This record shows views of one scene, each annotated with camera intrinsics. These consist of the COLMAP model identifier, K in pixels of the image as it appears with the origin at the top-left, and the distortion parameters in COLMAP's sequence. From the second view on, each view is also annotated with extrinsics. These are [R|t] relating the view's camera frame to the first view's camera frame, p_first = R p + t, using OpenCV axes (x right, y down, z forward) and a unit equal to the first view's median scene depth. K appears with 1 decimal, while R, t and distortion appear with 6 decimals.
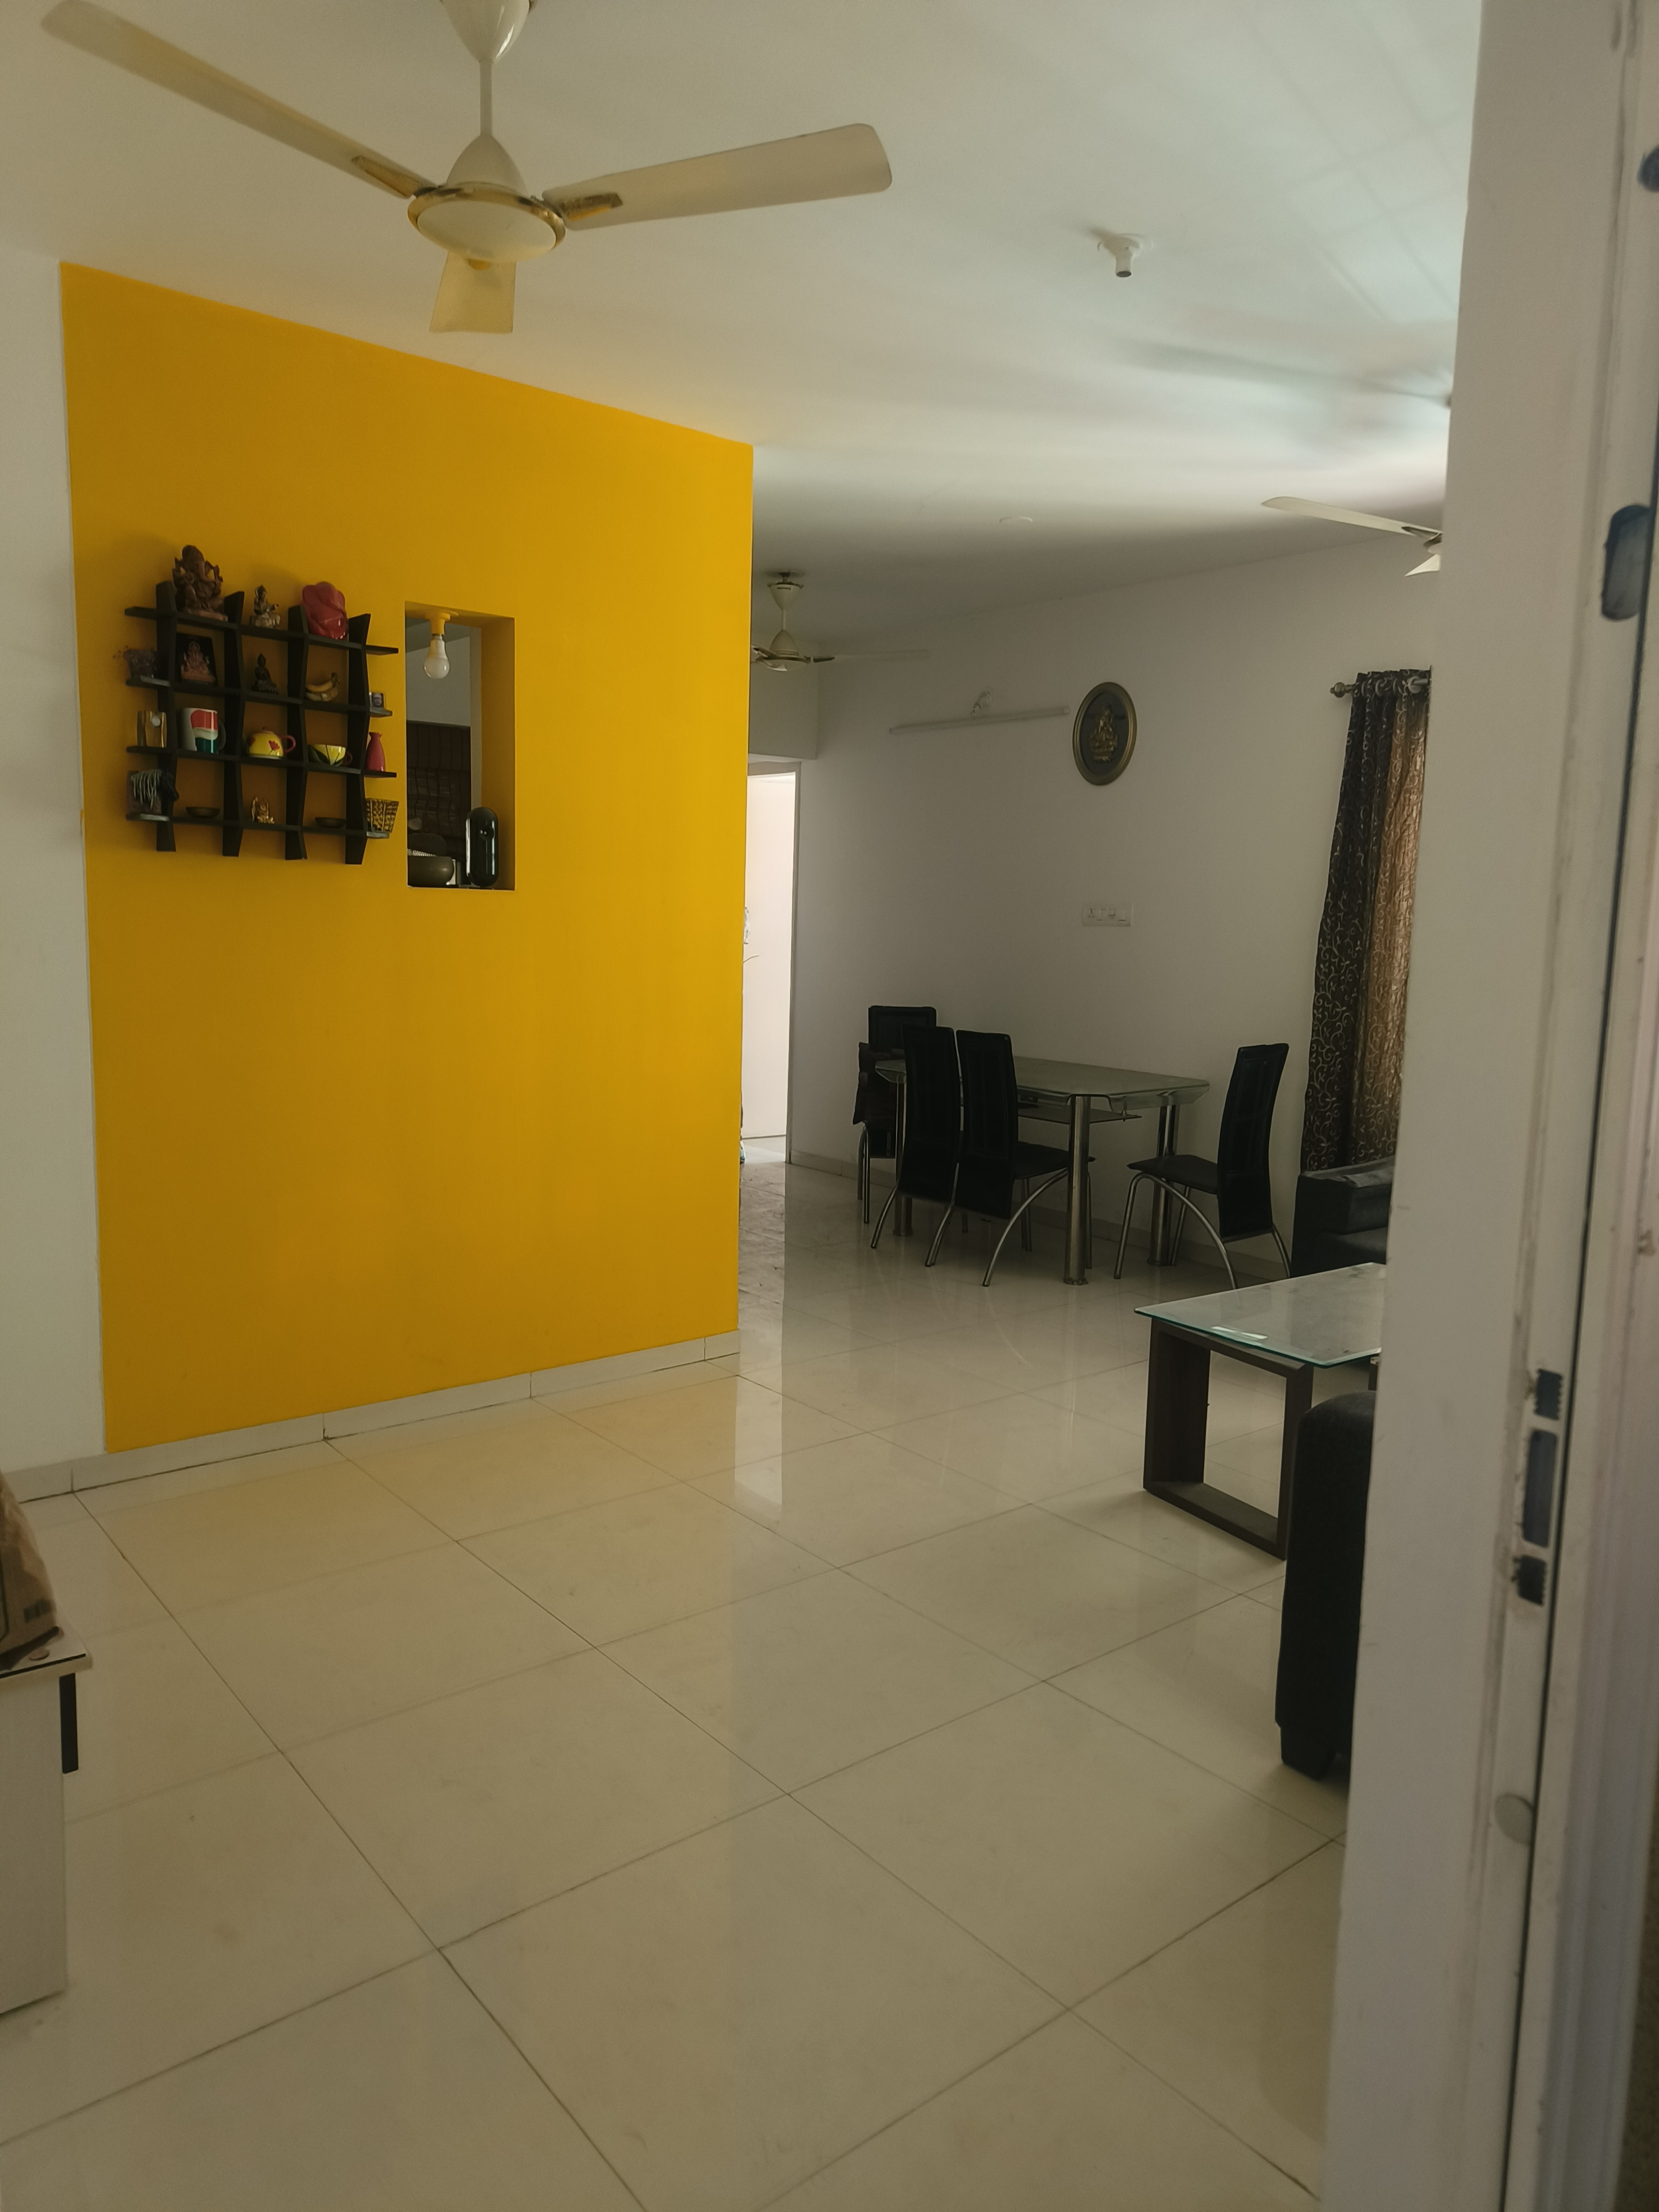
lens RADIAL K [[1526.9, 0, 819.5], [0, 1526.9, 1098.9], [0, 0, 1]] dist [0.015149, -0.005307]
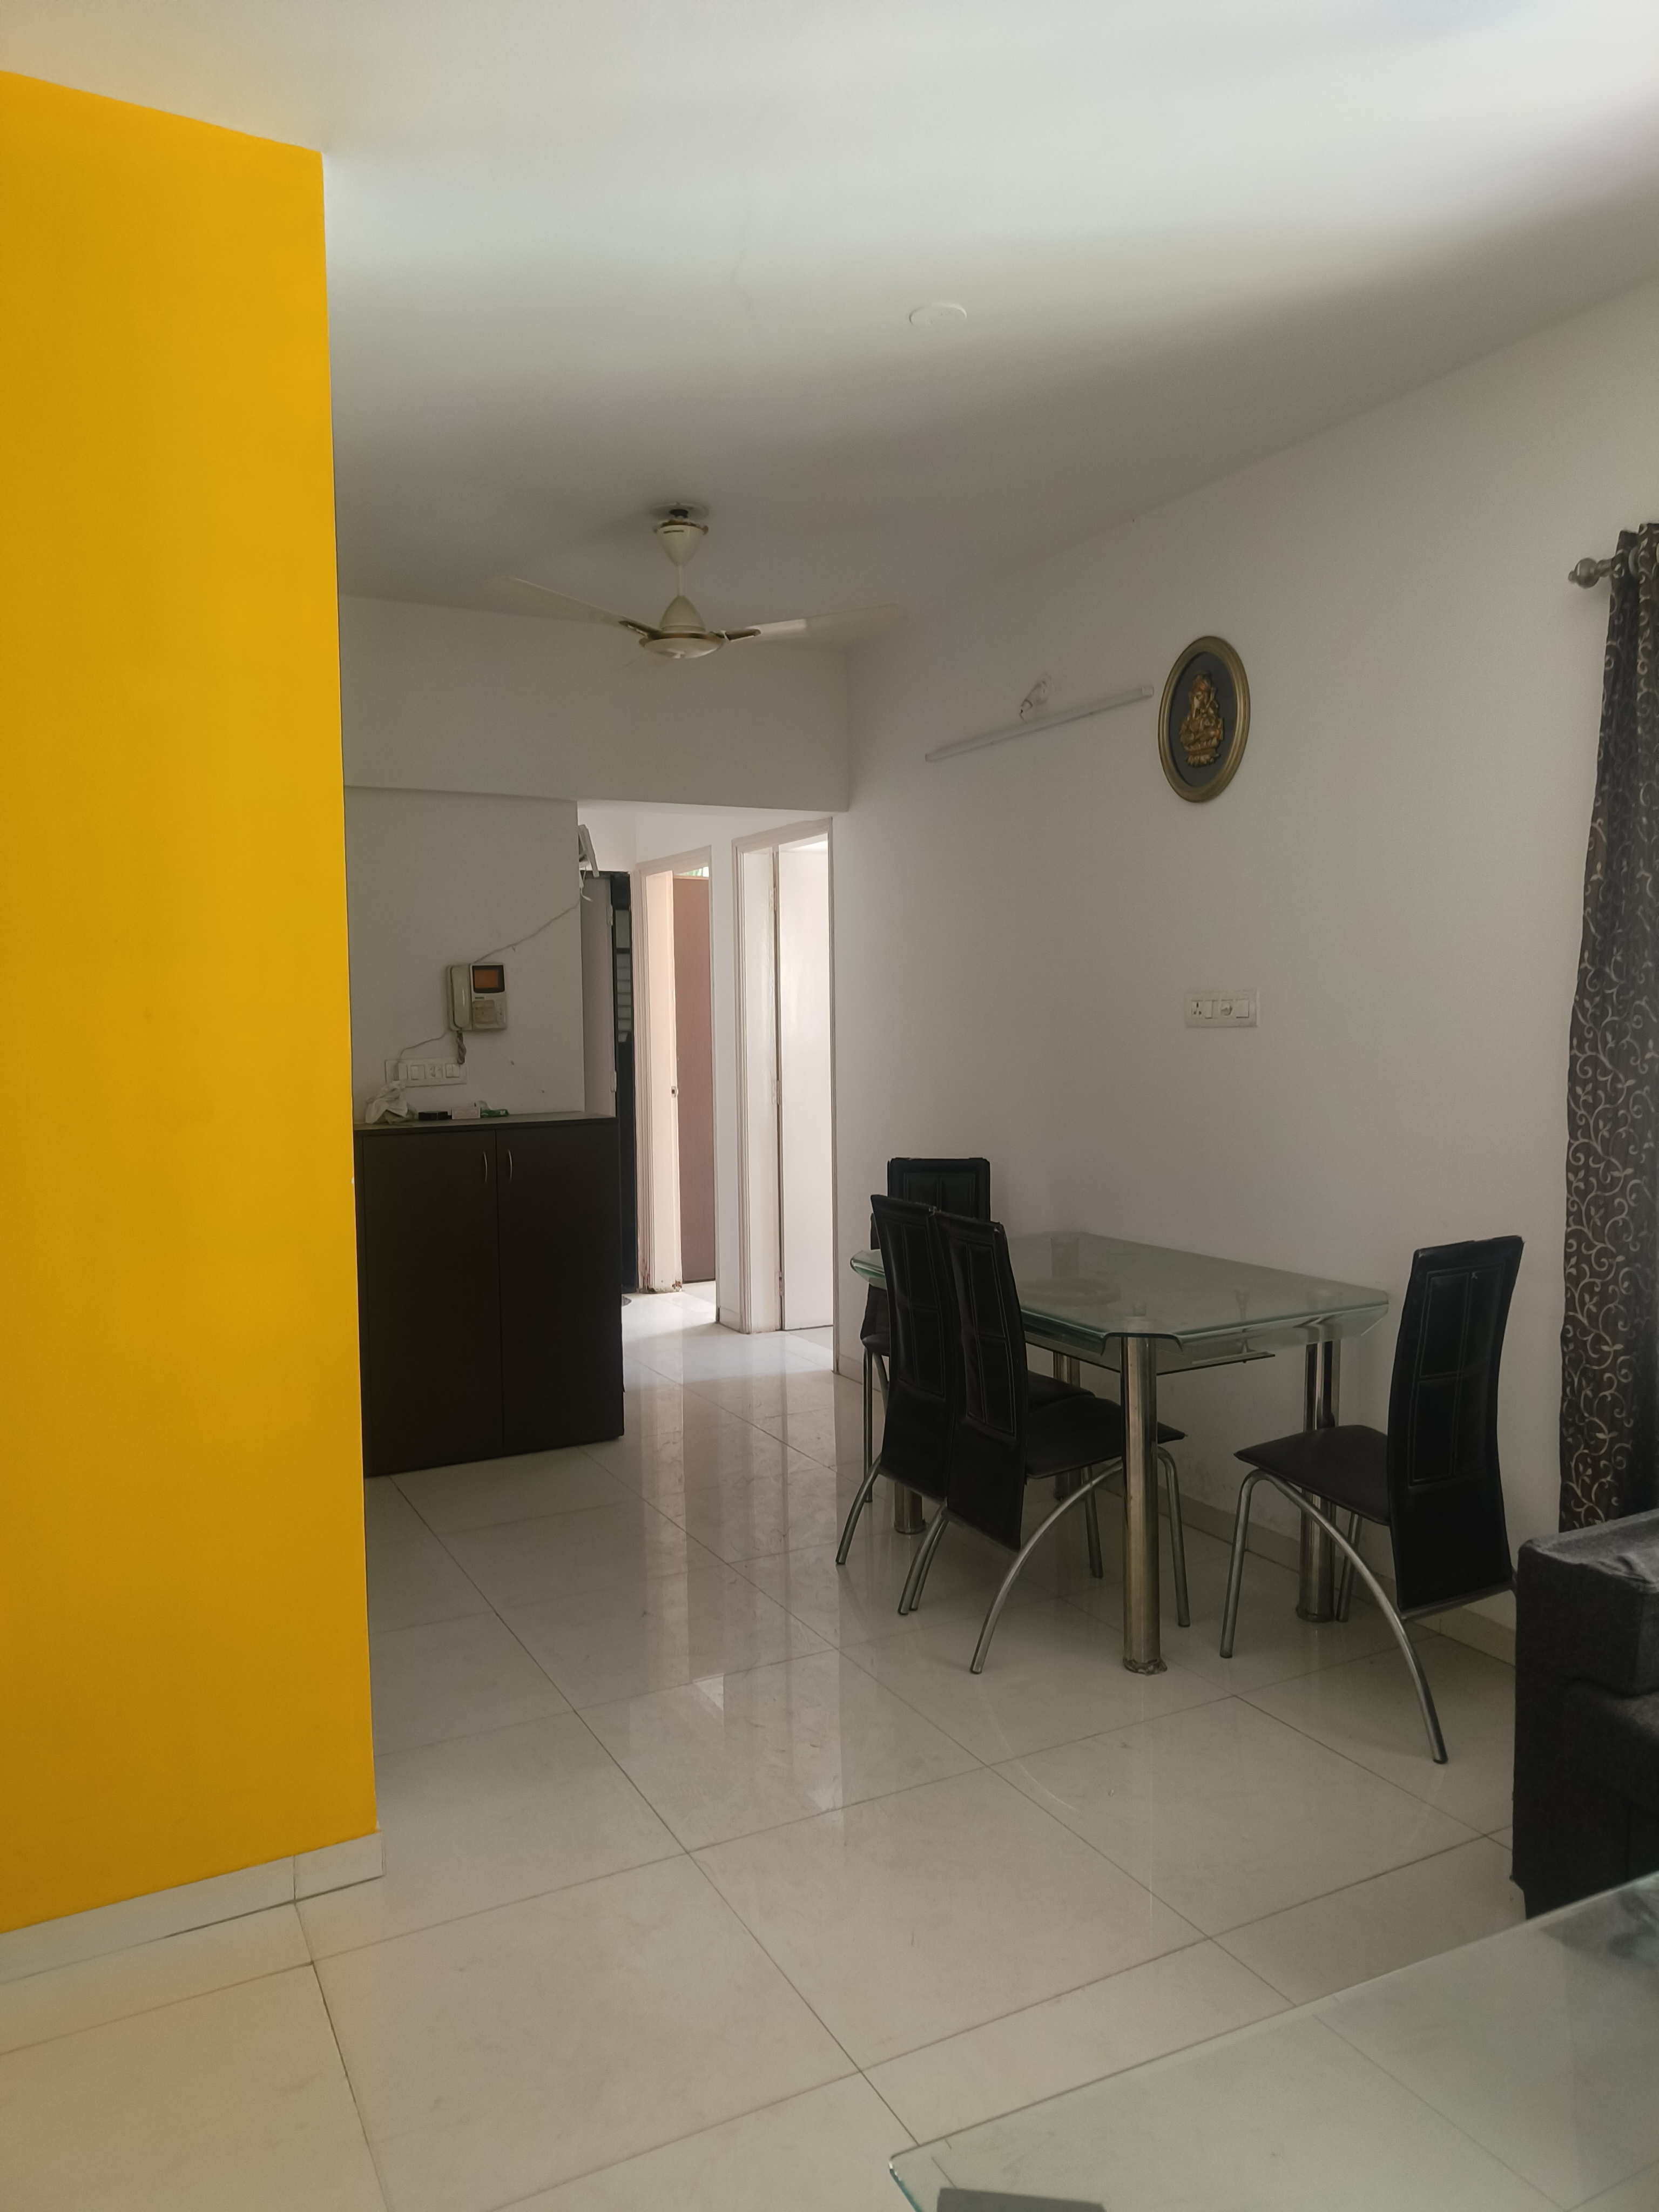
lens RADIAL K [[1526.9, 0, 840.4], [0, 1526.9, 1097.3], [0, 0, 1]] dist [0.015149, -0.005307]
pose [[0.980326, -0.029188, -0.195214, 0.179961], [0.014179, 0.996865, -0.077843, -0.046589], [0.196874, 0.073543, 0.977667, 0.430843]]
